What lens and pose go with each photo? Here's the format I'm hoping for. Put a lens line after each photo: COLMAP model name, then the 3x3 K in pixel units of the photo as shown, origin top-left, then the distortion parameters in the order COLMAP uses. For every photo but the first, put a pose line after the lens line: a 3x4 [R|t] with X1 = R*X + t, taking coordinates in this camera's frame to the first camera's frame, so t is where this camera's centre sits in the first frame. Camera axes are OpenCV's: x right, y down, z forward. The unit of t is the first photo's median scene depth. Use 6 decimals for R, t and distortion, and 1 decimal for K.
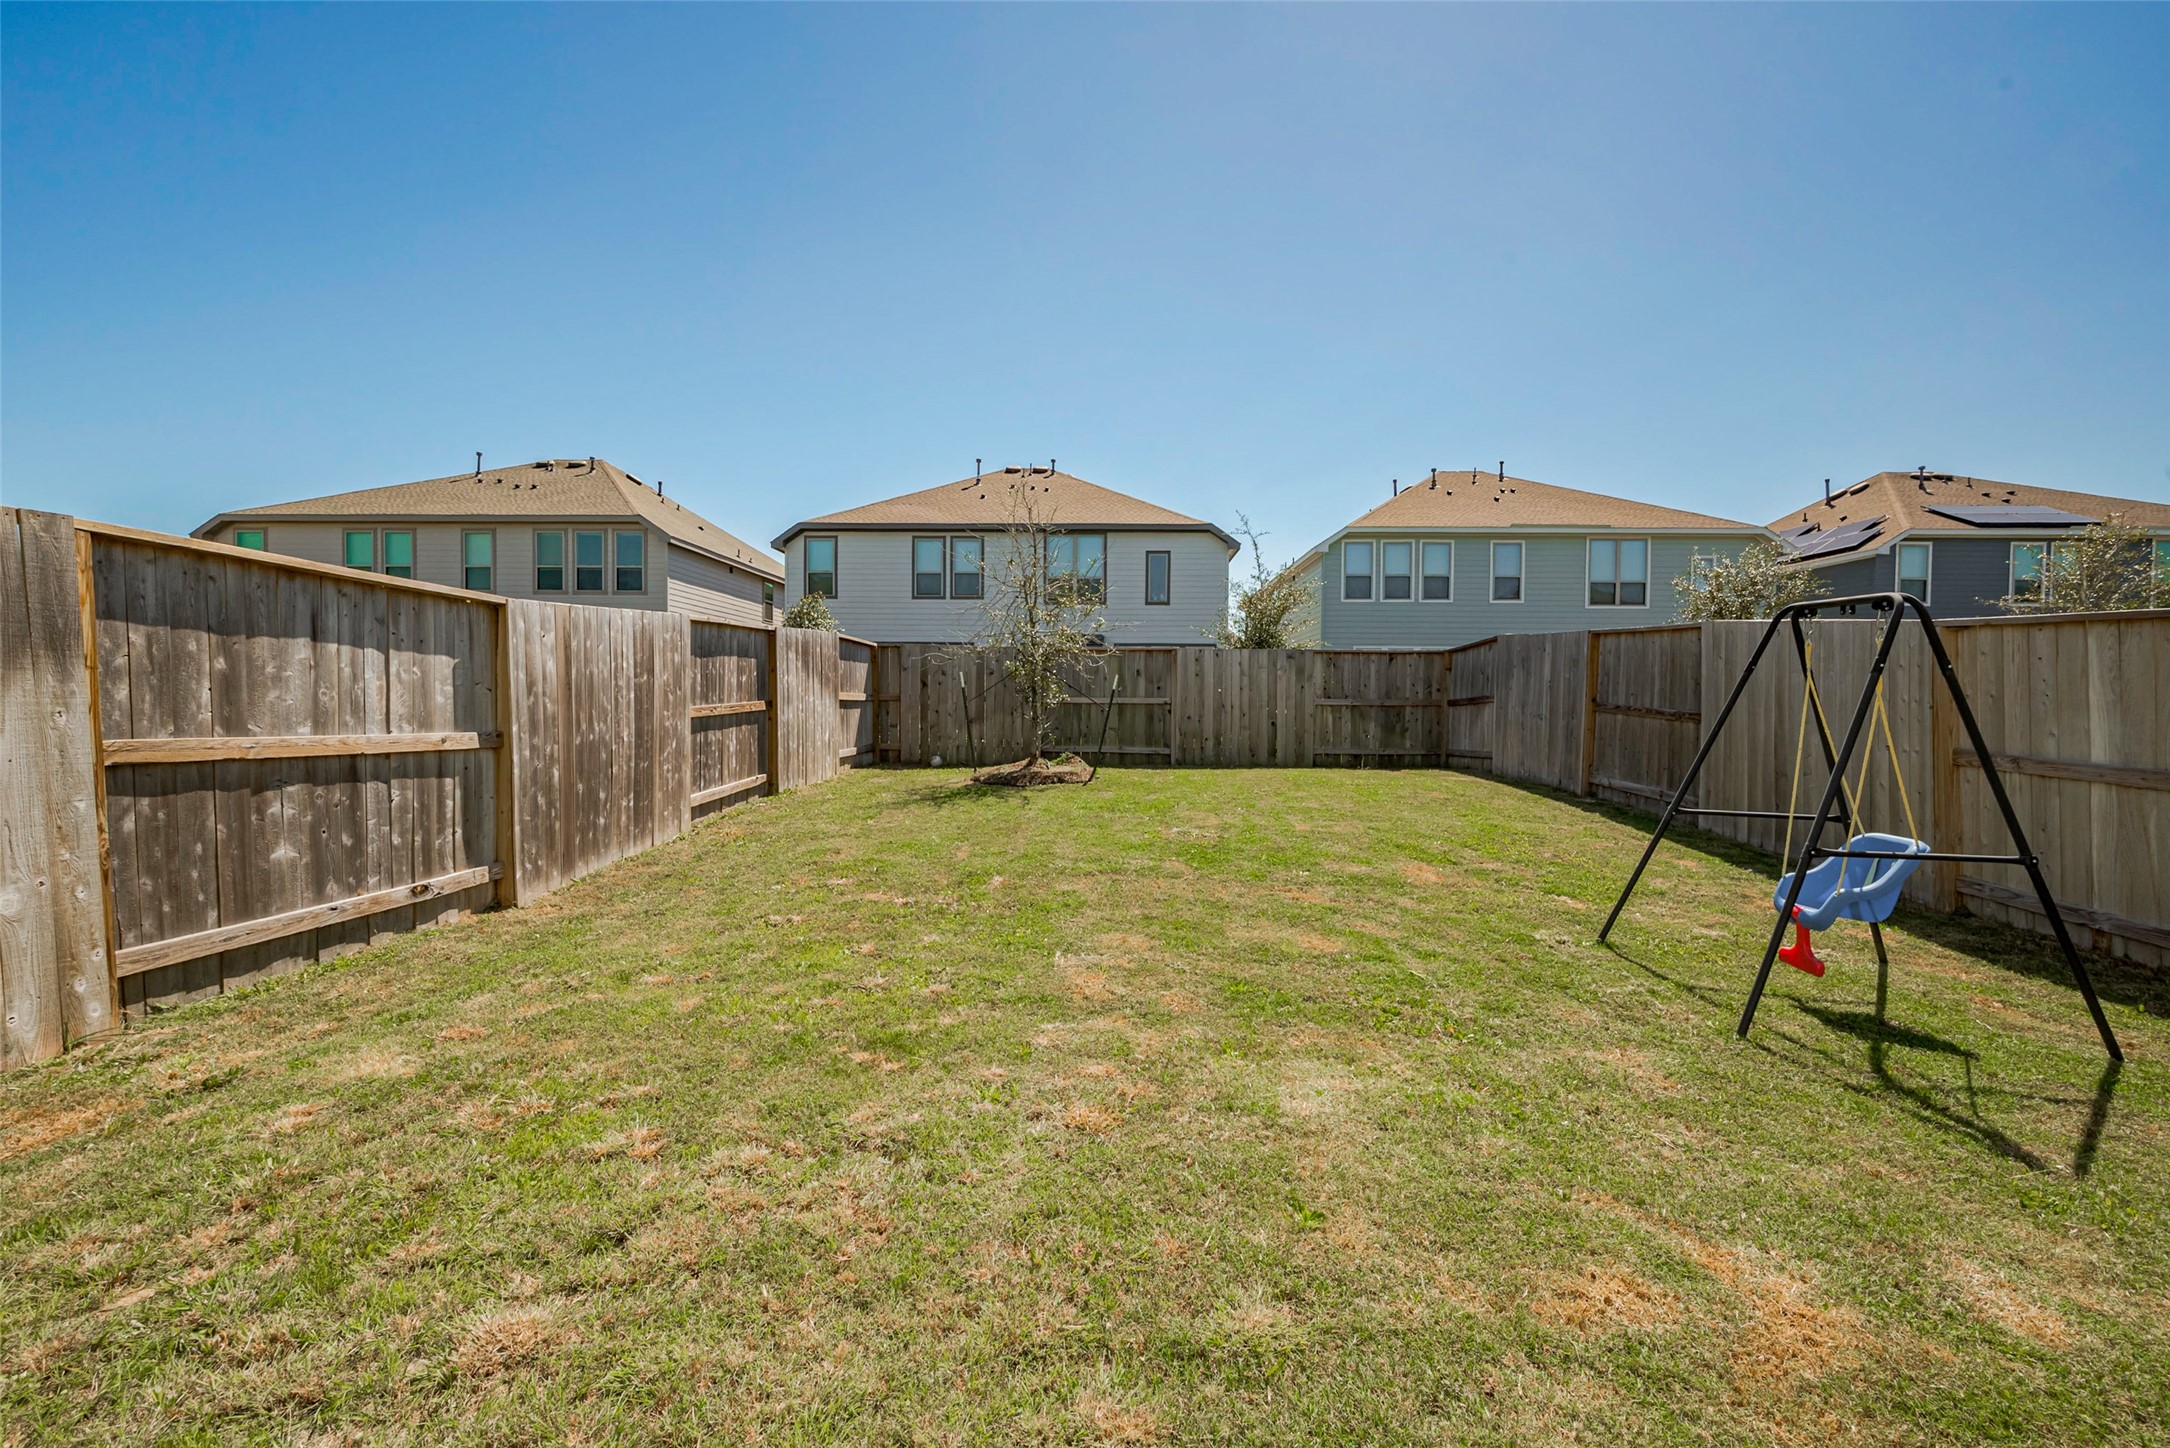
lens RADIAL K [[868.2, 0, 1085.0], [0, 868.2, 724.0], [0, 0, 1]] dist [-0.000805, -0.000240]
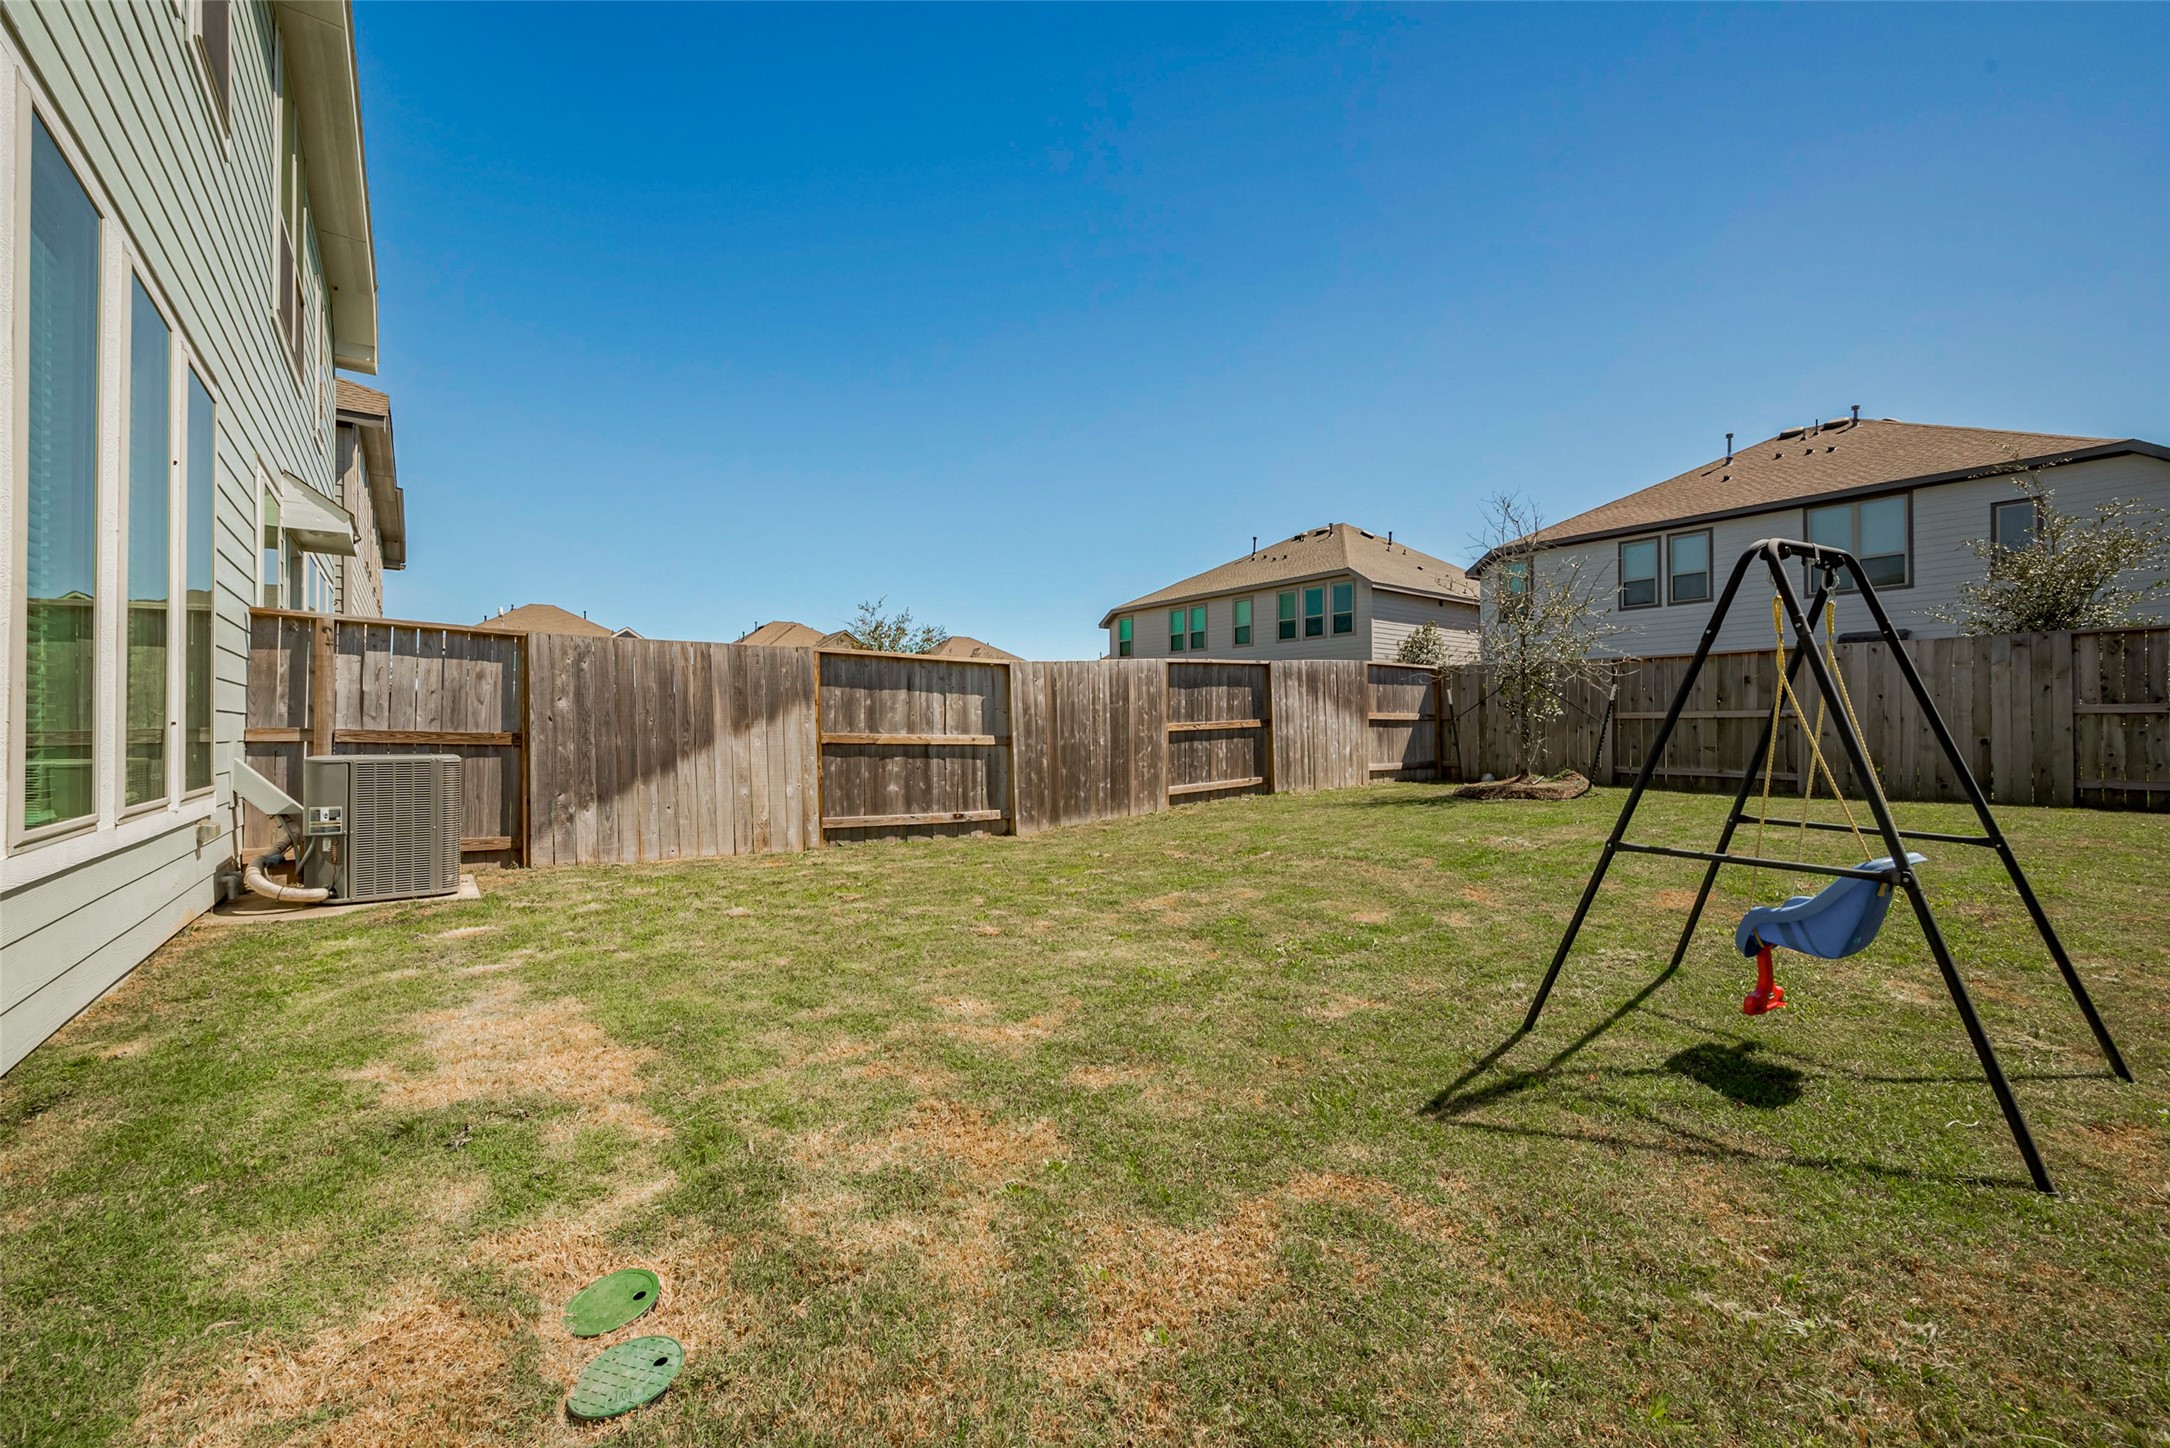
lens RADIAL K [[868.2, 0, 1085.0], [0, 868.2, 724.0], [0, 0, 1]] dist [-0.000805, -0.000240]
pose [[0.628435, -0.017158, -0.777673, 0.733272], [-0.010115, 0.999492, -0.030225, 0.033103], [0.777796, 0.026861, 0.627942, -0.001373]]
